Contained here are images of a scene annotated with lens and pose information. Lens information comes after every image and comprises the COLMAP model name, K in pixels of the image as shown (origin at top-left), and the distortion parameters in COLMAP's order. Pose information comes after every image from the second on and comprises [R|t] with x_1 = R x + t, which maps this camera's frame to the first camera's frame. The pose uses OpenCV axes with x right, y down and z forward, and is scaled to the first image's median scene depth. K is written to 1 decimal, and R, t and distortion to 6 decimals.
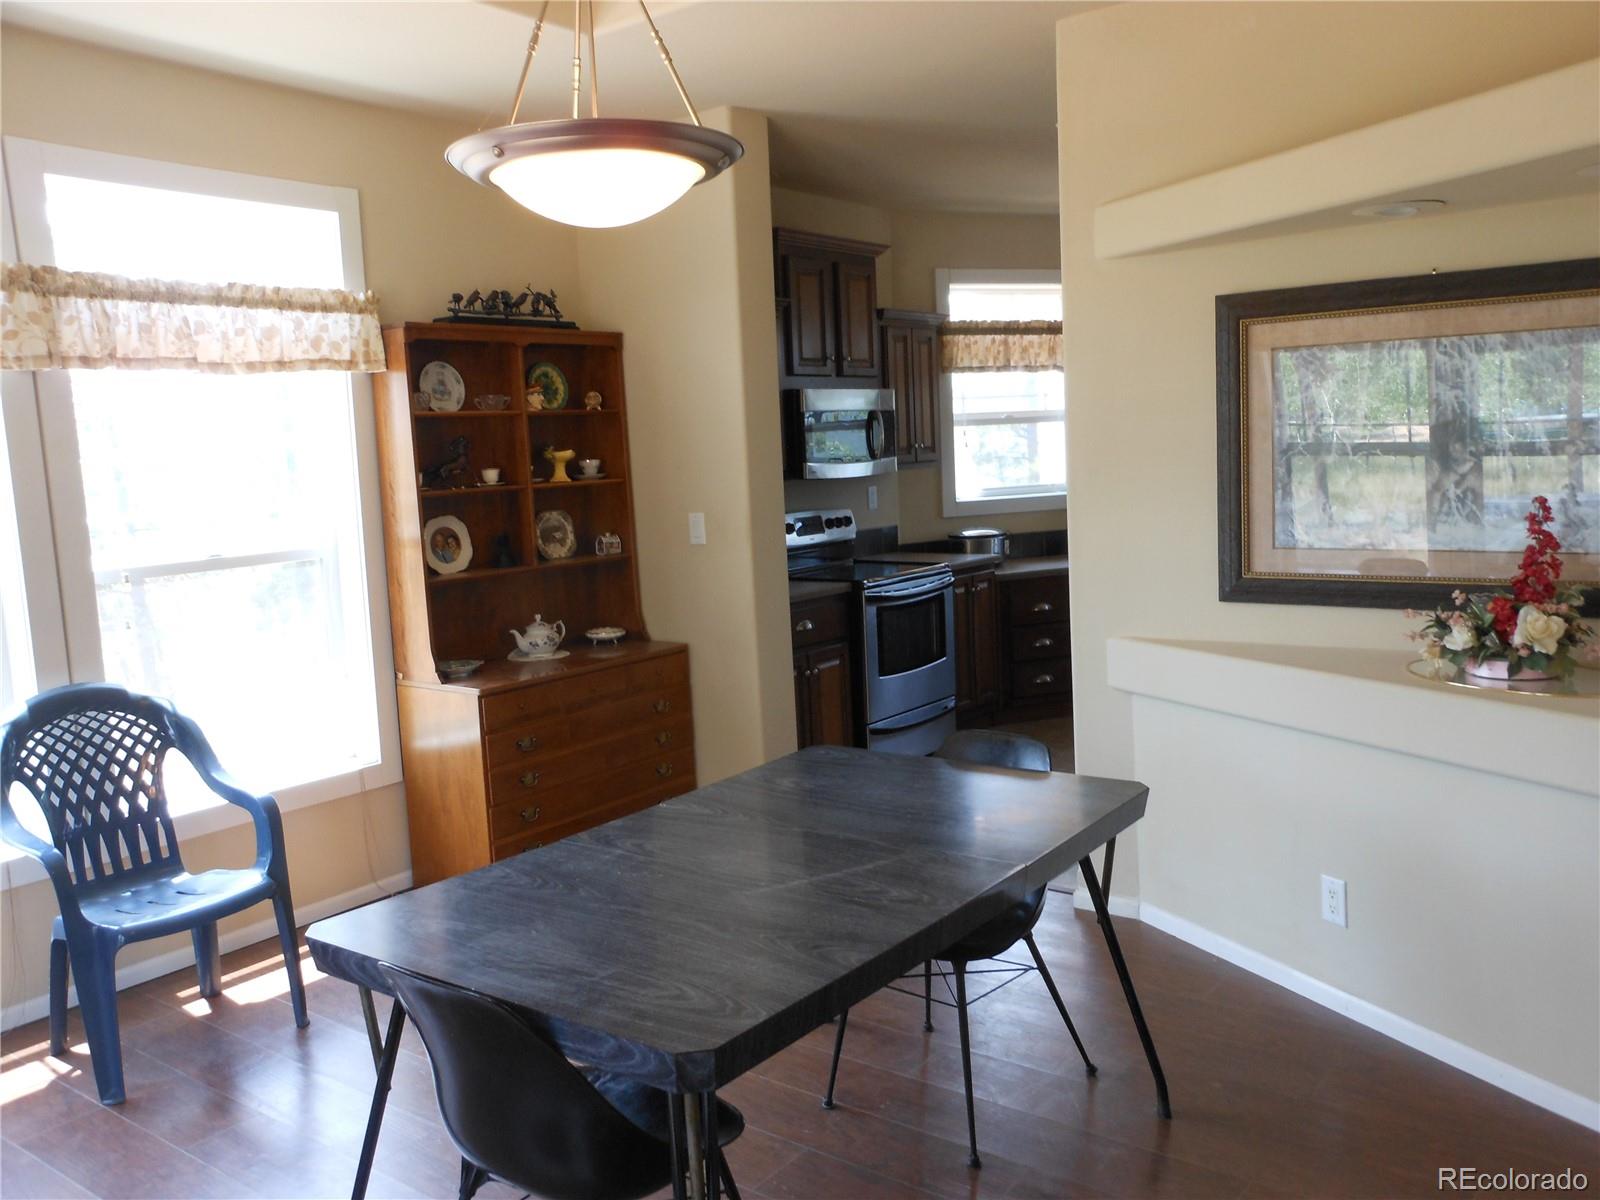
lens RADIAL K [[1313.1, 0, 771.8], [0, 1313.1, 623.0], [0, 0, 1]] dist [-0.015710, 0.084453]
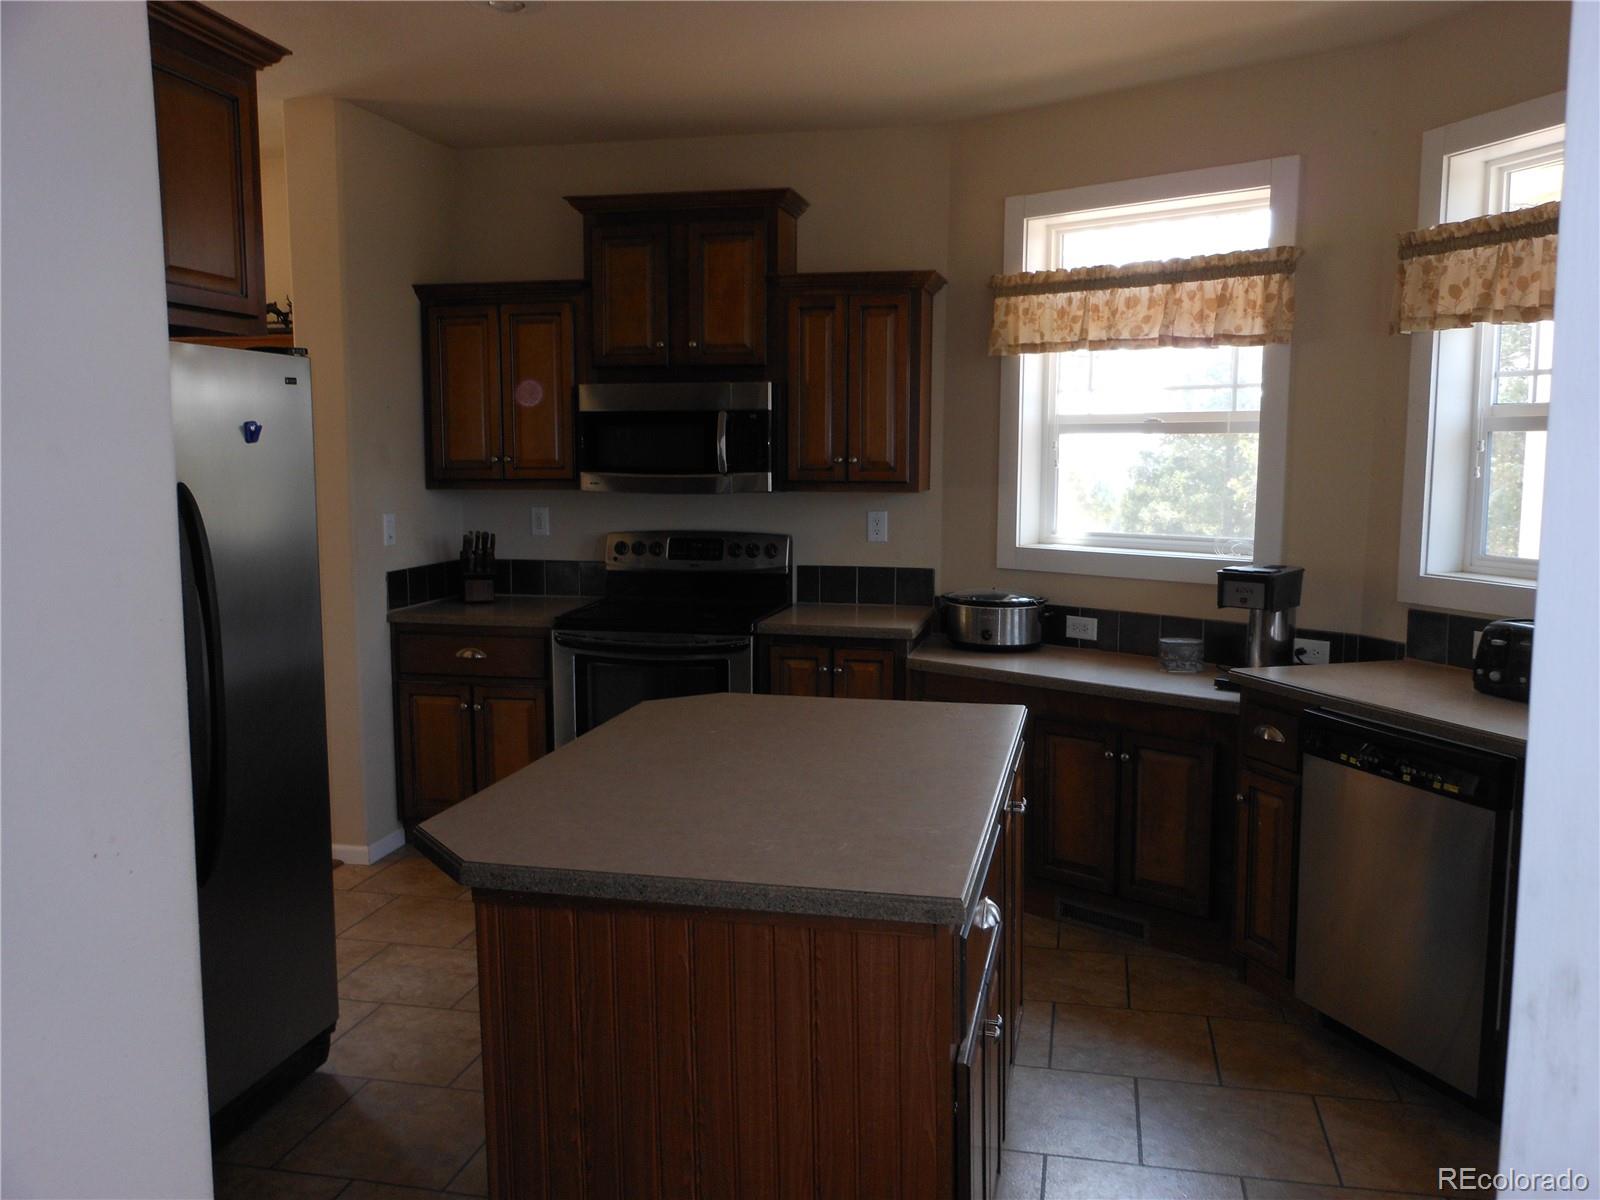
lens RADIAL K [[1313.1, 0, 786.8], [0, 1313.1, 599.7], [0, 0, 1]] dist [-0.015710, 0.084453]
pose [[0.425944, 0.163423, -0.889868, 0.714701], [-0.136041, 0.983938, 0.115582, -0.131420], [0.894463, 0.071827, 0.441335, 0.625545]]
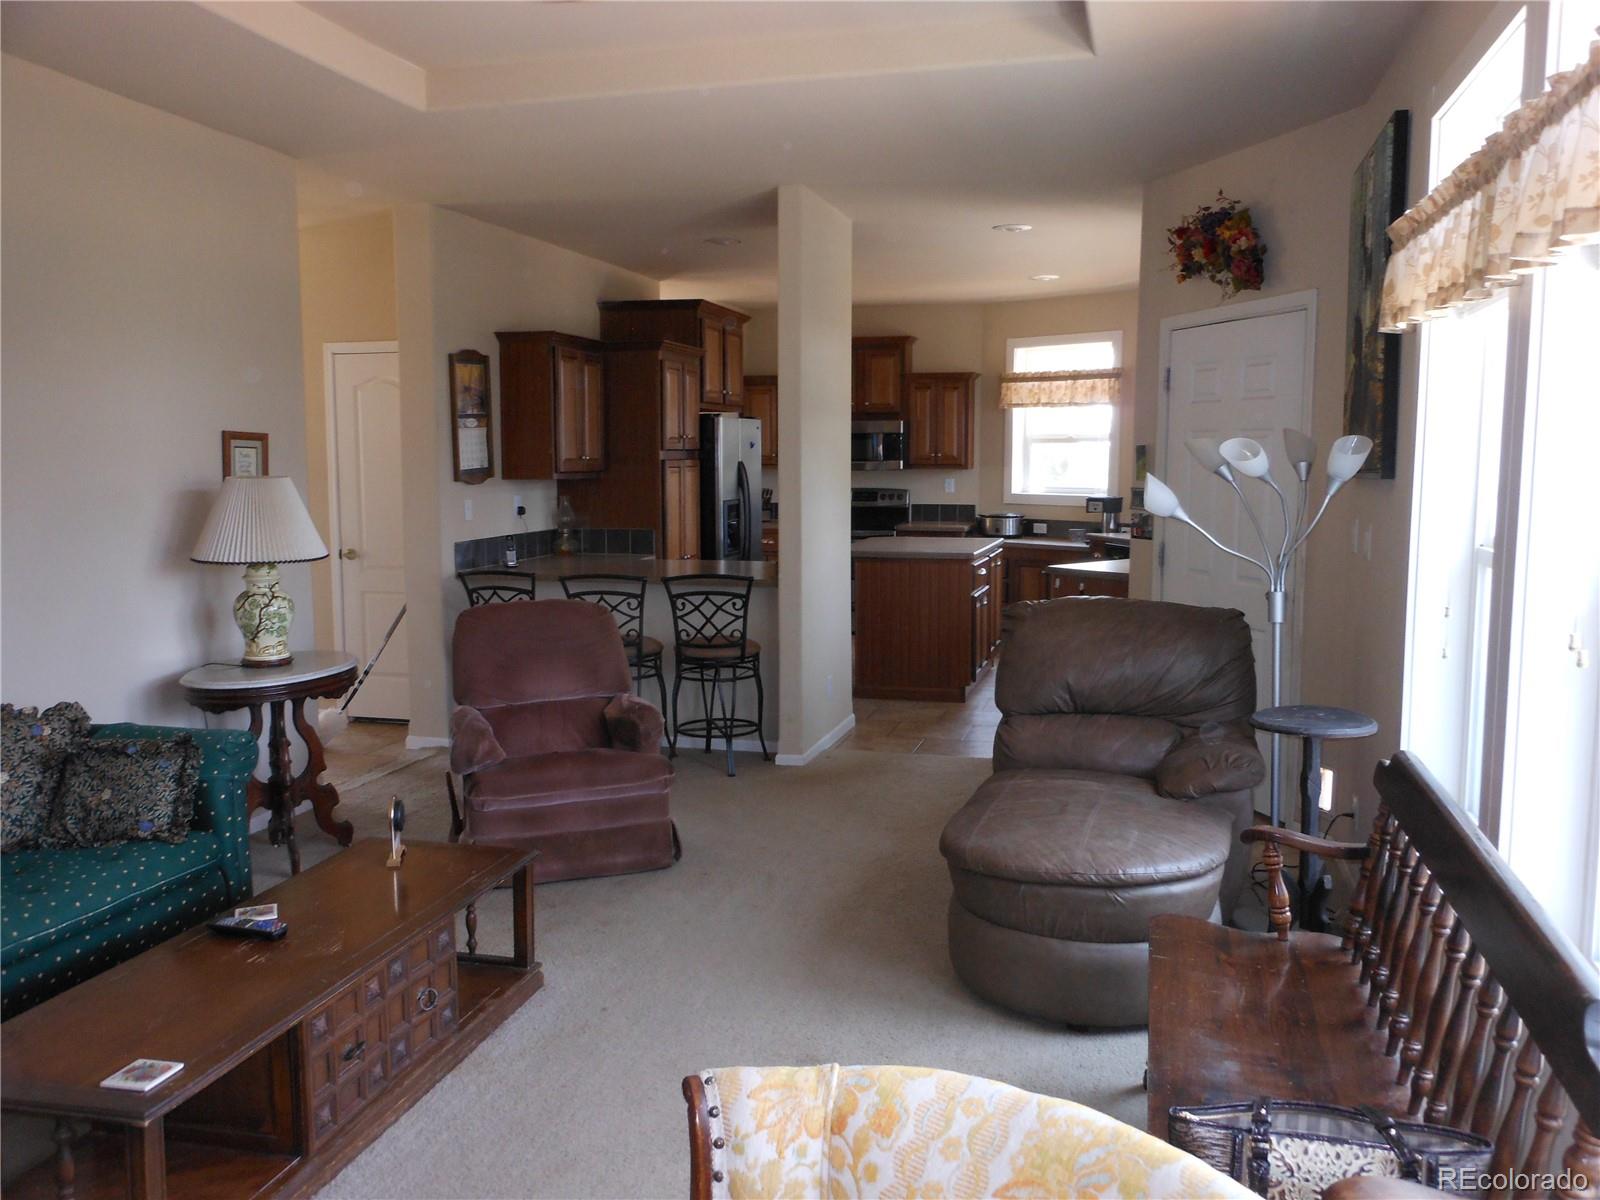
lens RADIAL K [[1313.1, 0, 789.8], [0, 1313.1, 587.6], [0, 0, 1]] dist [-0.015710, 0.084453]
pose [[0.388191, 0.152943, -0.908799, 1.464324], [-0.131886, 0.985202, 0.109466, -0.120811], [0.912093, 0.077364, 0.402618, 0.185627]]
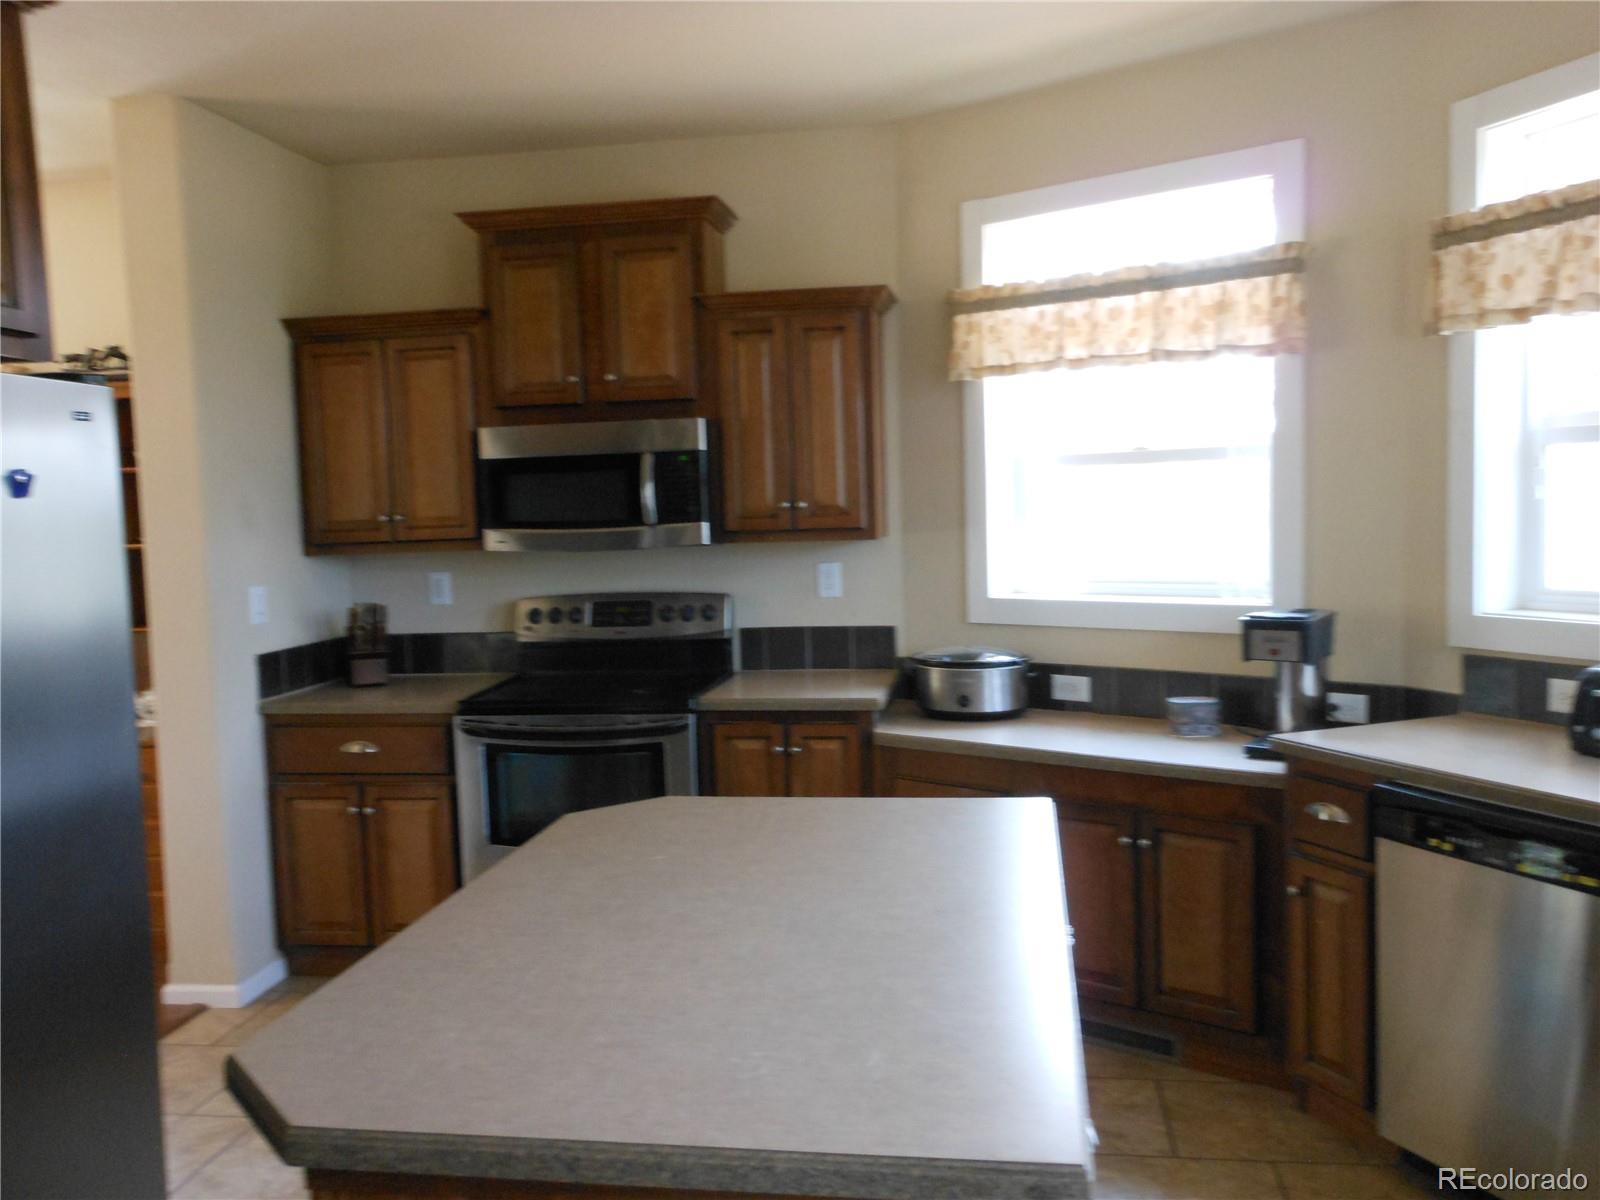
lens RADIAL K [[1313.1, 0, 785.0], [0, 1313.1, 602.5], [0, 0, 1]] dist [-0.015710, 0.084453]
pose [[0.483095, 0.110998, -0.868504, 0.626067], [-0.103577, 0.992212, 0.069195, -0.125269], [0.869420, 0.056530, 0.490829, 0.657934]]
